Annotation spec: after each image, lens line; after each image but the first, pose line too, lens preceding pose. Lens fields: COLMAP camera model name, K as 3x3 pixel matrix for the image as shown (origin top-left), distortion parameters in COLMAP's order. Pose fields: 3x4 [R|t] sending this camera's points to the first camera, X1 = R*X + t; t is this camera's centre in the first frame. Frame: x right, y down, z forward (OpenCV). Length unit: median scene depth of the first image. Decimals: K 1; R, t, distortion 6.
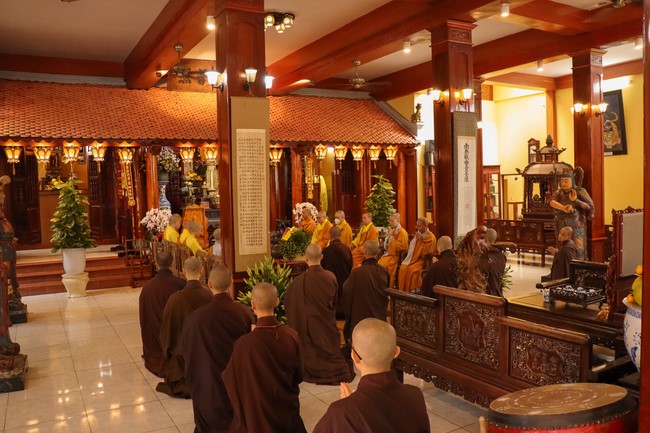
lens RADIAL K [[529.9, 0, 325.0], [0, 529.9, 216.5], [0, 0, 1]] dist [-0.143950, 0.081615]
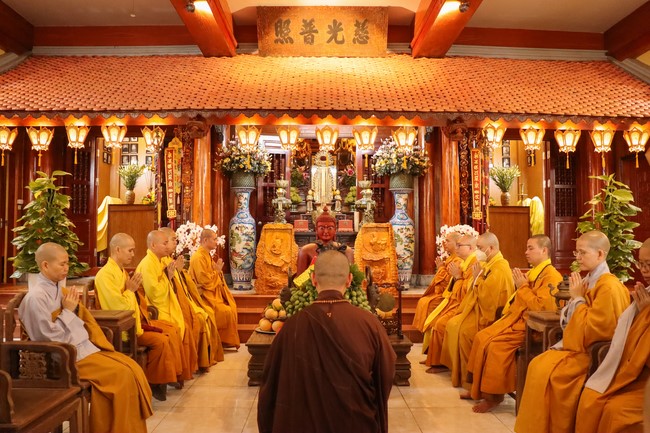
lens RADIAL K [[529.9, 0, 325.0], [0, 529.9, 216.5], [0, 0, 1]] dist [-0.143950, 0.081615]
pose [[0.873593, 0.012560, -0.486495, 0.106622], [-0.056046, 0.995612, -0.074936, 0.014339], [0.483419, 0.092729, 0.870464, 0.446047]]
